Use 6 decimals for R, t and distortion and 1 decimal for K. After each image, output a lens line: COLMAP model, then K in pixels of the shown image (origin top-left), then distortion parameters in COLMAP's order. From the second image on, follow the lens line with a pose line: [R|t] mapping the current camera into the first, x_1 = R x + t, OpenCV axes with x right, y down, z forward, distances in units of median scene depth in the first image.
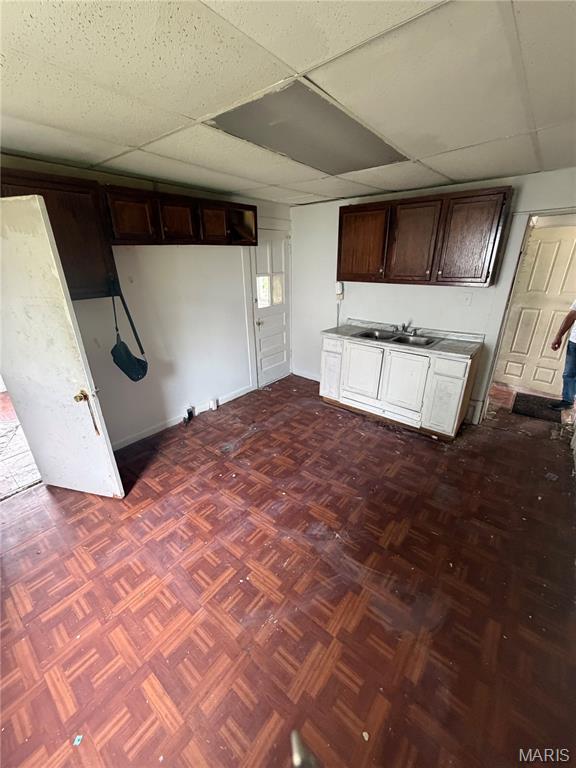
lens RADIAL K [[307.1, 0, 286.4], [0, 307.1, 383.5], [0, 0, 1]] dist [-0.001151, 0.000033]
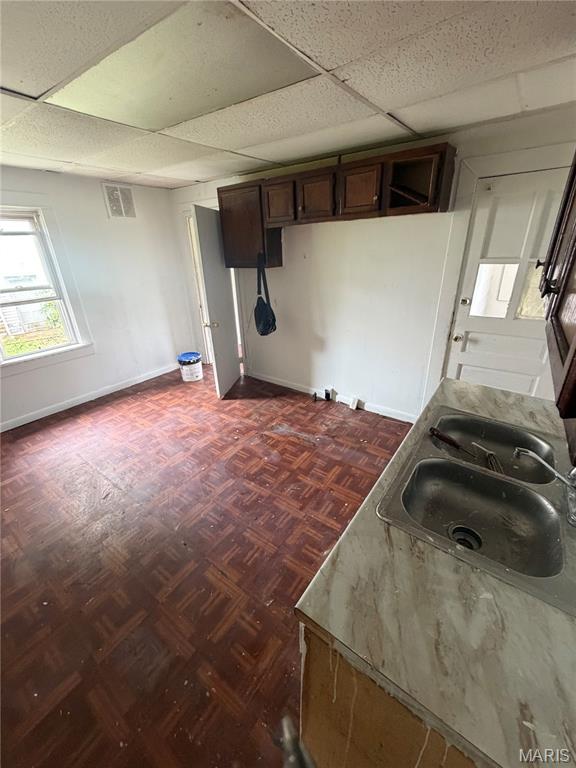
lens RADIAL K [[307.1, 0, 288.1], [0, 307.1, 383.6], [0, 0, 1]] dist [-0.001151, 0.000033]
pose [[0.054979, 0.421929, -0.904960, 0.703590], [-0.351381, 0.856531, 0.378002, -0.328514], [0.934617, 0.297204, 0.195349, 0.825464]]
